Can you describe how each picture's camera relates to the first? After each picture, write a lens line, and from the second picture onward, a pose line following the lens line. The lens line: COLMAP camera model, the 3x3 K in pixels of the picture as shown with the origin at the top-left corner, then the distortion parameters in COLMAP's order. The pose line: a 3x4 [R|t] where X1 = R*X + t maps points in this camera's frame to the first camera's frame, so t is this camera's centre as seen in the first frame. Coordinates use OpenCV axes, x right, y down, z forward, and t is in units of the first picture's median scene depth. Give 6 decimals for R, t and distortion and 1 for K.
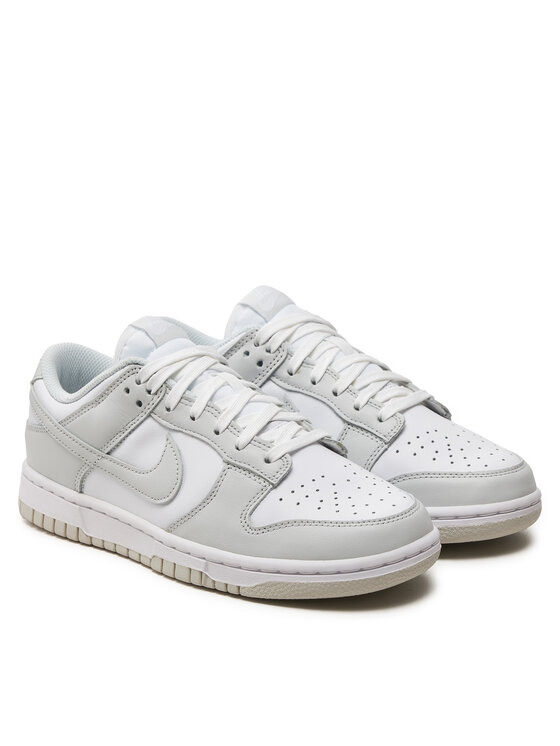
lens RADIAL K [[2343.0, 0, 280.7], [0, 2343.0, 371.6], [0, 0, 1]] dist [0.045269, 0.000000]
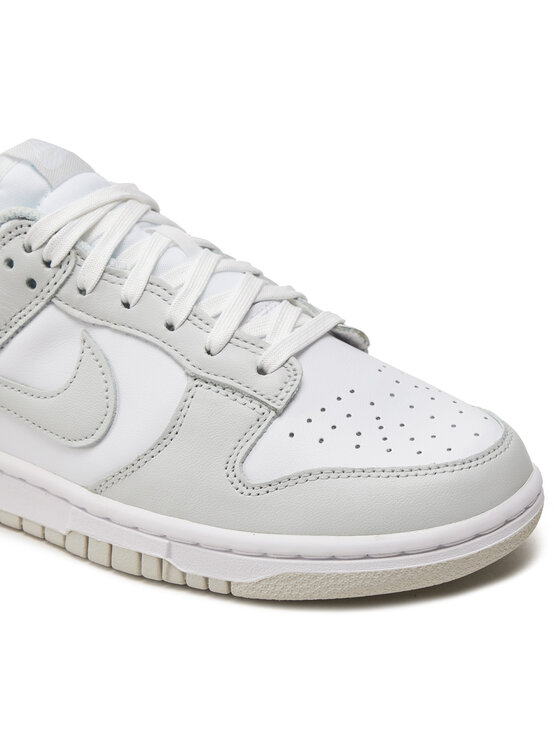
lens RADIAL K [[2108.8, 0, 279.4], [0, 2108.8, 374.6], [0, 0, 1]] dist [-0.123594, 0.000000]
pose [[0.985300, -0.055742, 0.161486, -0.087541], [0.040639, 0.994612, 0.095366, -0.012485], [-0.165932, -0.087402, 0.982256, 0.456058]]
